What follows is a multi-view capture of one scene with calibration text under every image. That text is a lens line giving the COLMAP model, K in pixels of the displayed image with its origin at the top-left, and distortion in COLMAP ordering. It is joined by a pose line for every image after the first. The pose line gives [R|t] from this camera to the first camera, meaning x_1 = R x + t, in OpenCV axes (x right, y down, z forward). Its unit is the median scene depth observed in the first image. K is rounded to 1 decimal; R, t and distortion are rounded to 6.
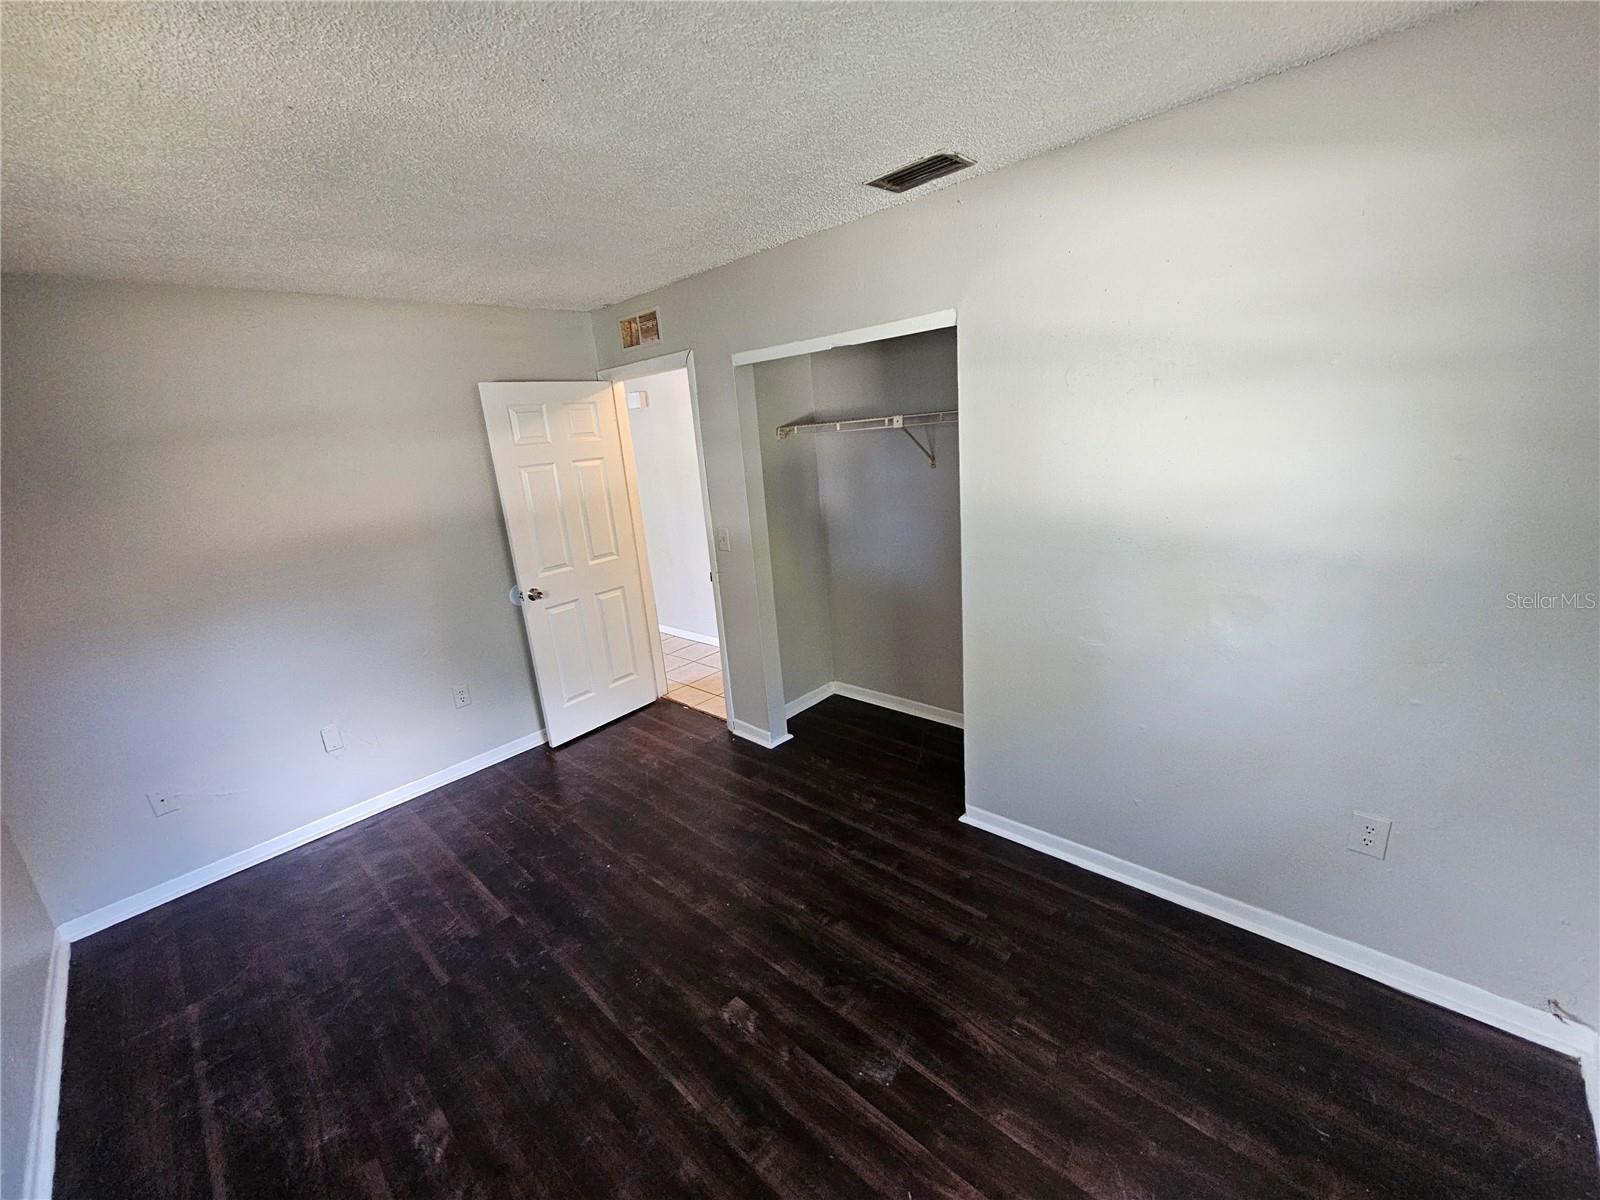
lens RADIAL K [[654.4, 0, 779.9], [0, 654.4, 603.5], [0, 0, 1]] dist [-0.002579, 0.000706]
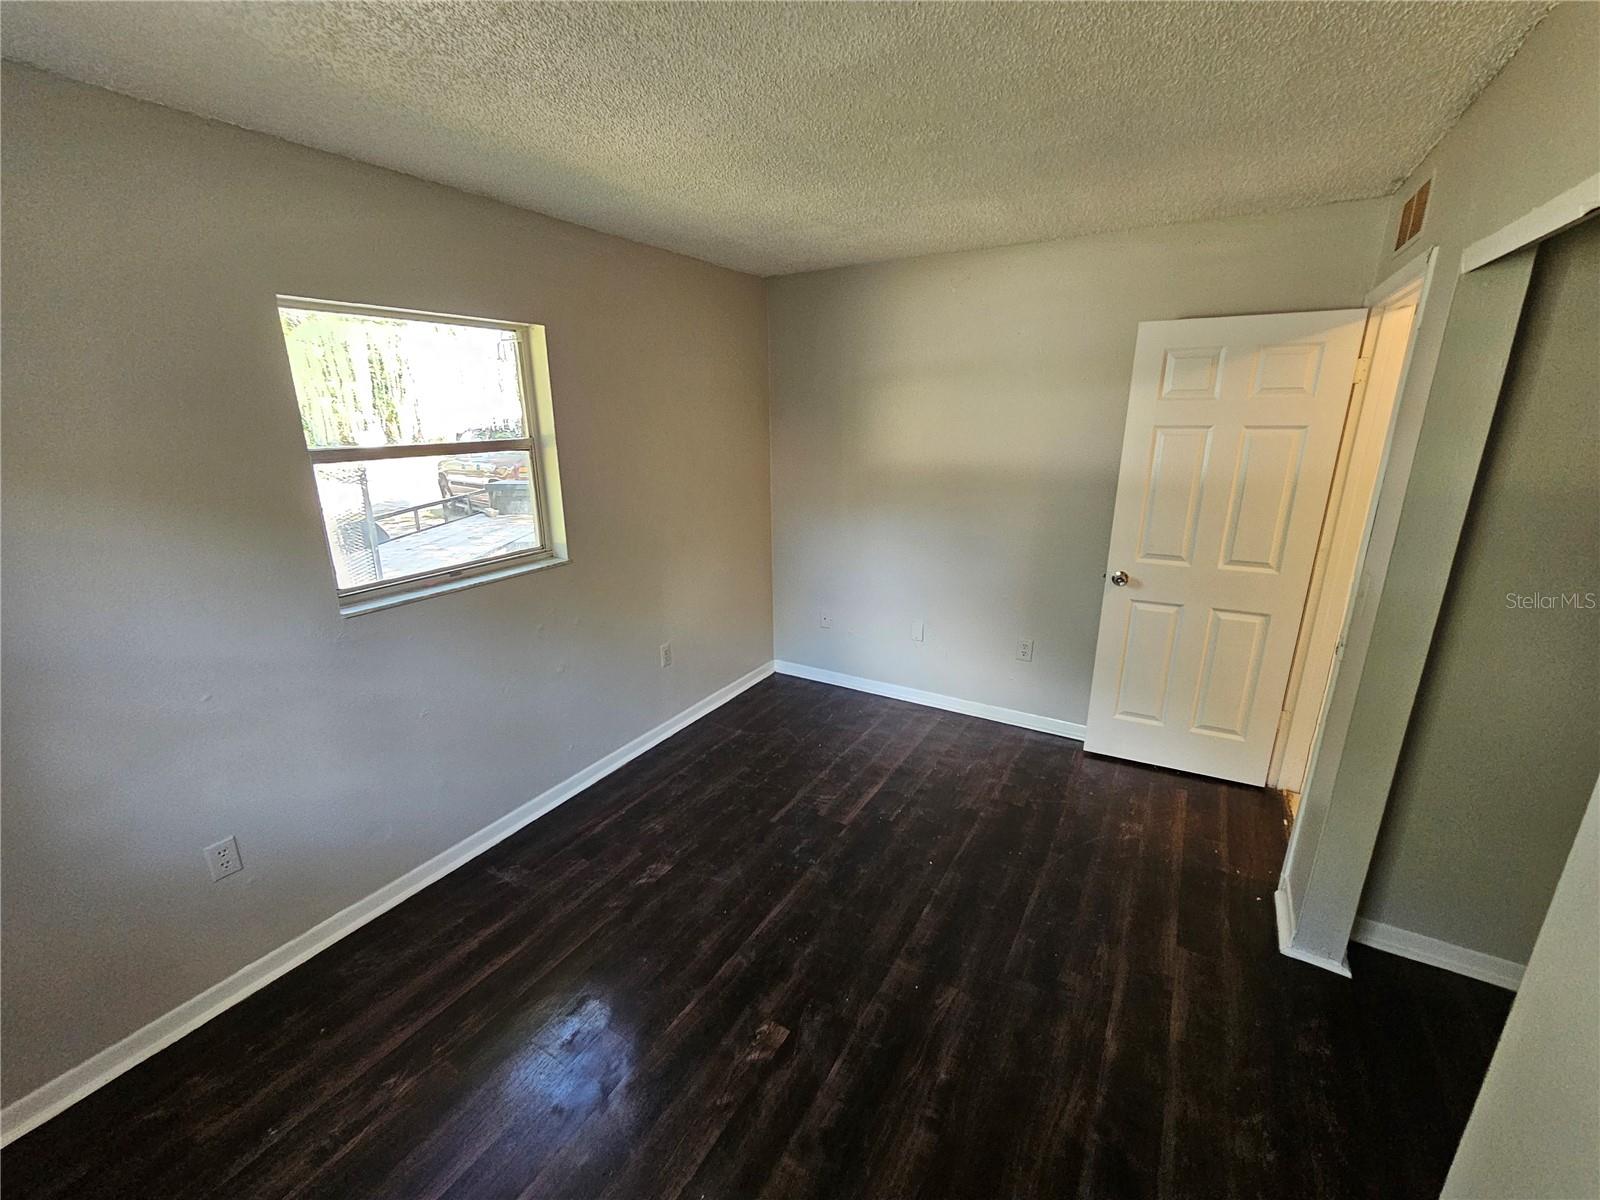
lens RADIAL K [[654.4, 0, 797.0], [0, 654.4, 601.9], [0, 0, 1]] dist [-0.002579, 0.000706]
pose [[0.215771, 0.347836, -0.912389, 0.427604], [-0.268150, 0.919583, 0.287164, -0.158445], [0.938903, 0.182695, 0.291692, 0.495187]]
